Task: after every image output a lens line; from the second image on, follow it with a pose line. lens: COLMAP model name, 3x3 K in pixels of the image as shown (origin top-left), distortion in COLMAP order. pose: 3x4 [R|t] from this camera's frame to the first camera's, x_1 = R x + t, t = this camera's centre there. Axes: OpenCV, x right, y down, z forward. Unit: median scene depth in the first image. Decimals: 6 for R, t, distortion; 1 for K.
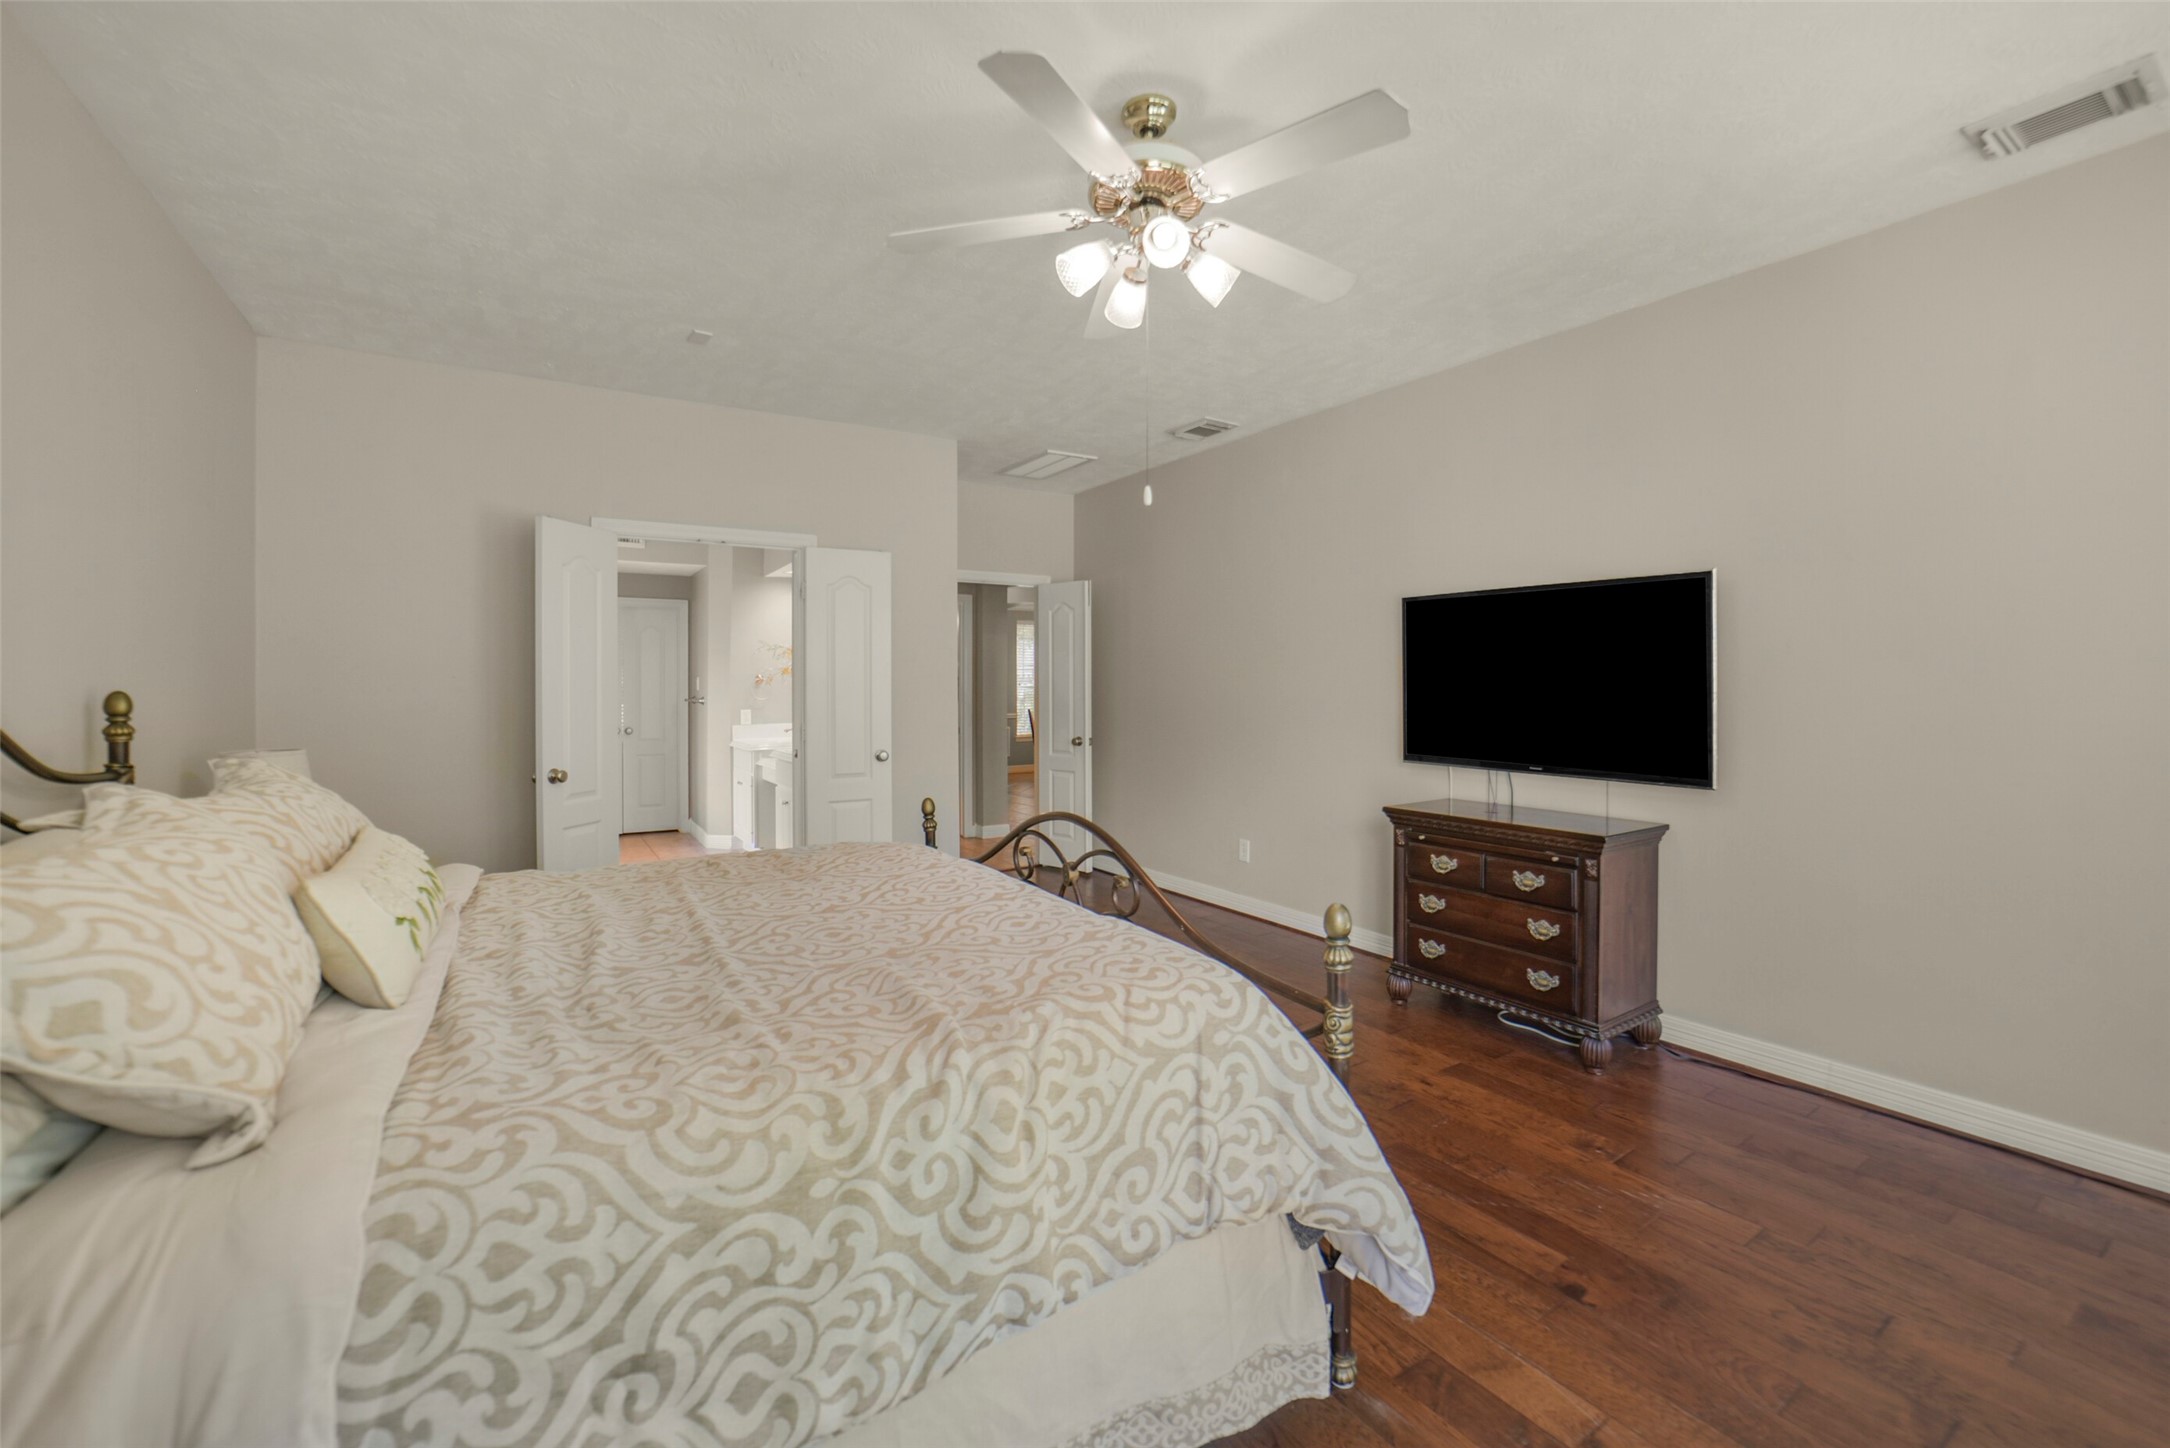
lens RADIAL K [[845.1, 0, 1096.6], [0, 845.1, 707.3], [0, 0, 1]] dist [-0.033301, 0.010655]
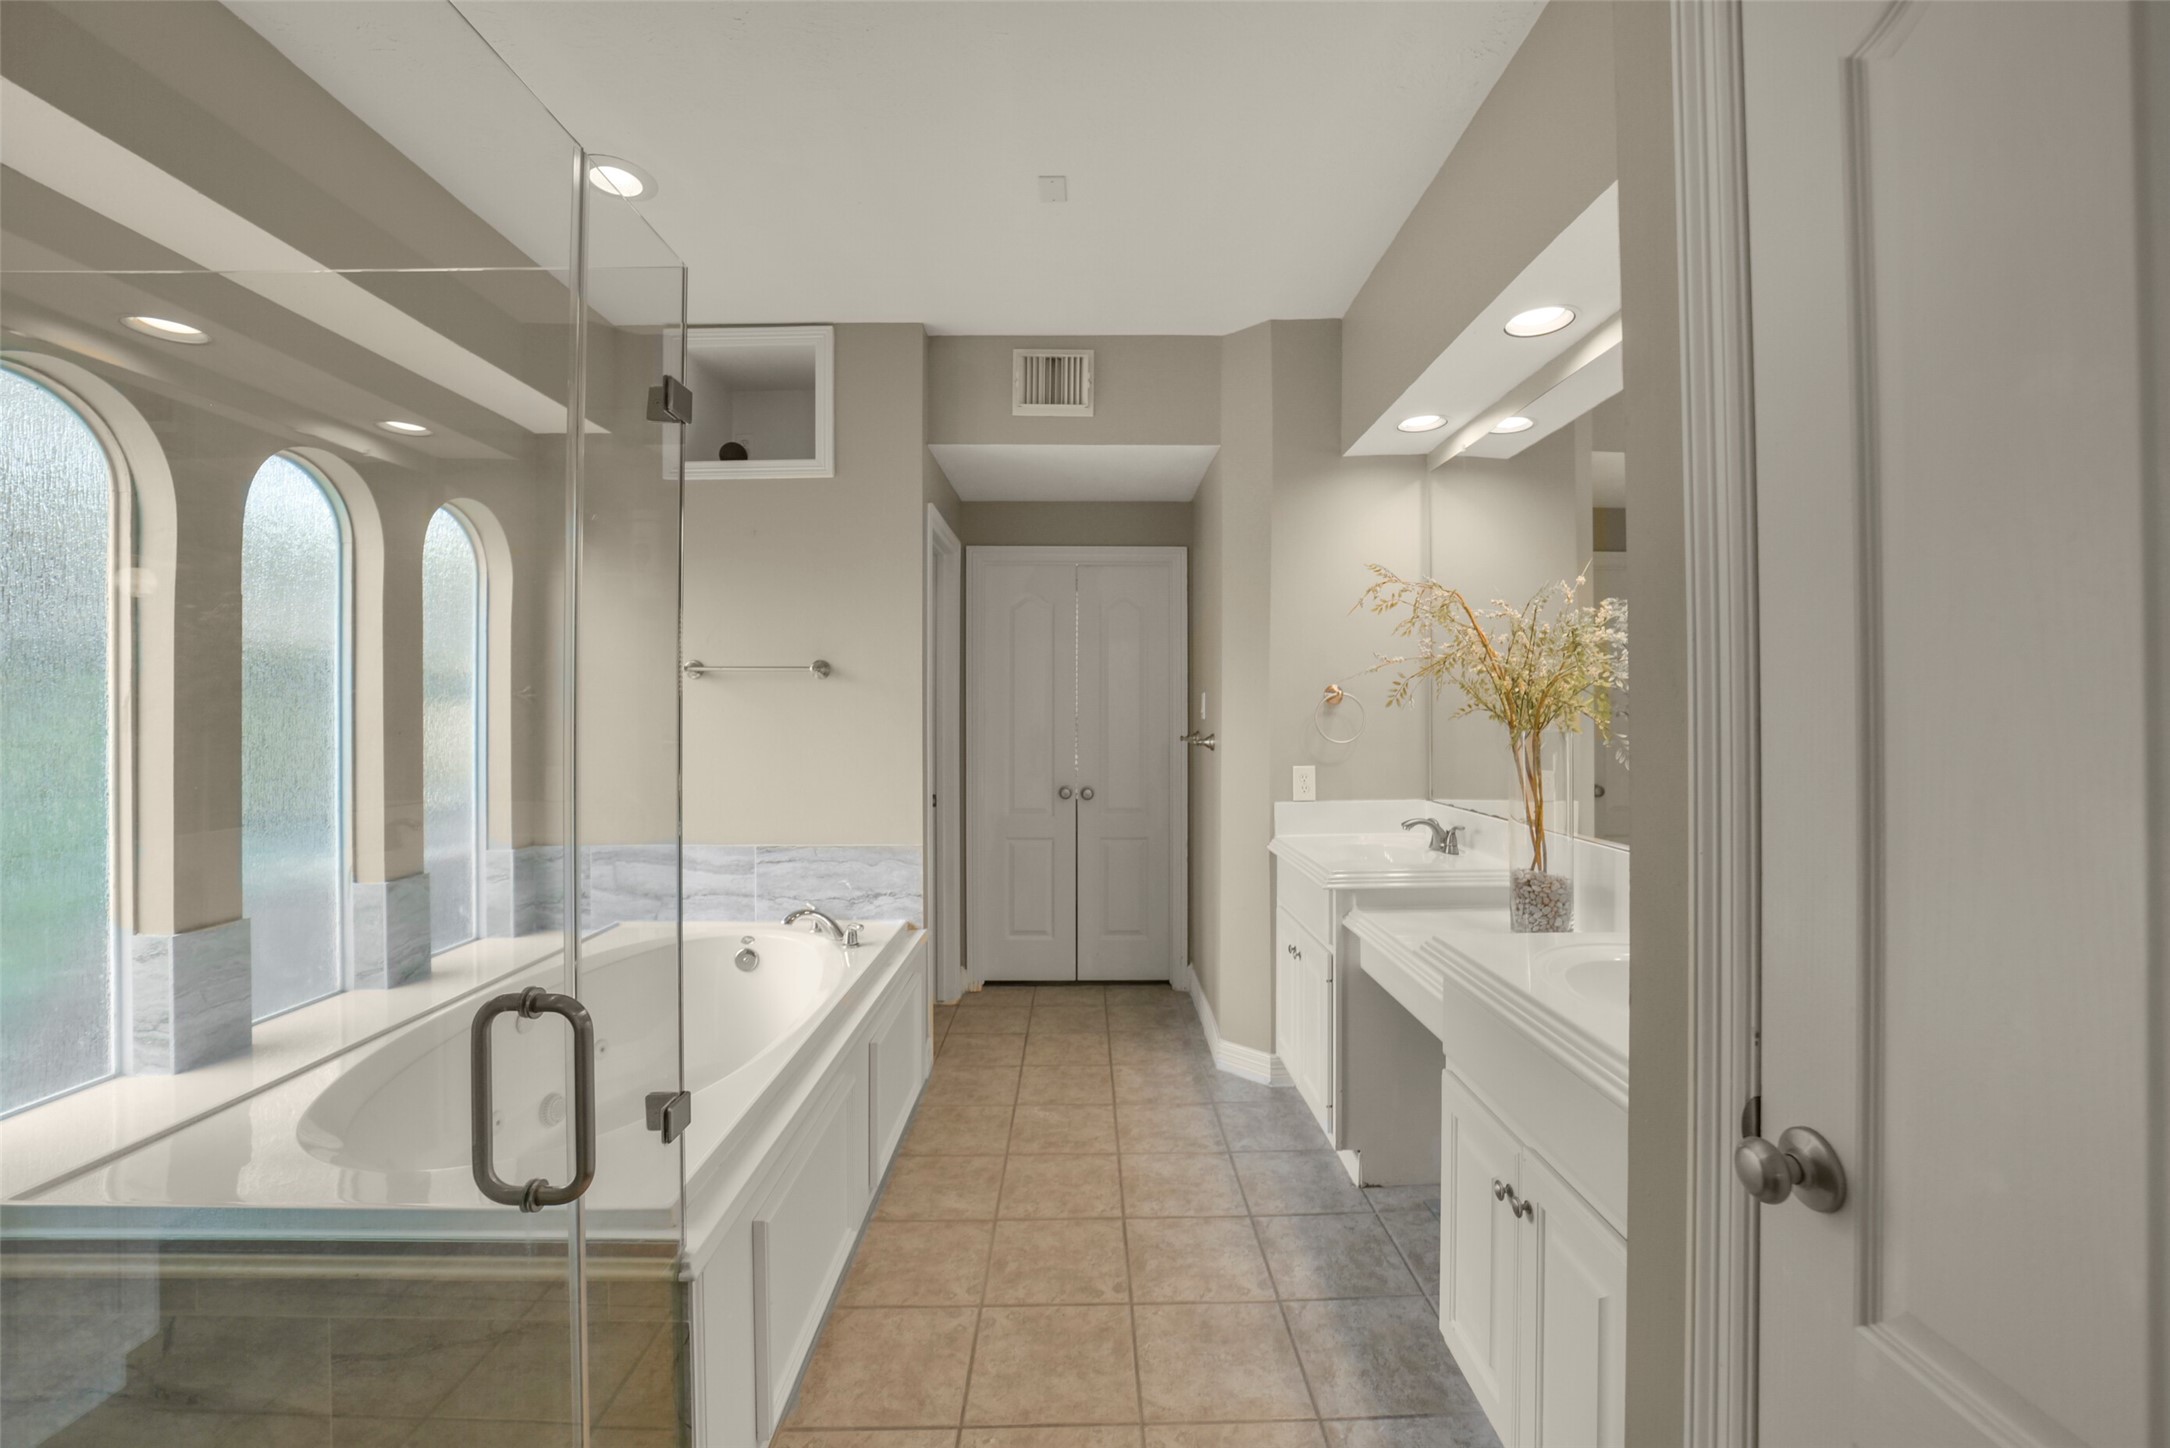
lens RADIAL K [[845.1, 0, 1096.6], [0, 845.1, 707.3], [0, 0, 1]] dist [-0.033301, 0.010655]
pose [[0.833280, -0.004605, -0.552833, -0.260942], [-0.007958, 0.999762, -0.020322, -0.017094], [0.552795, 0.021333, 0.833044, 0.567990]]
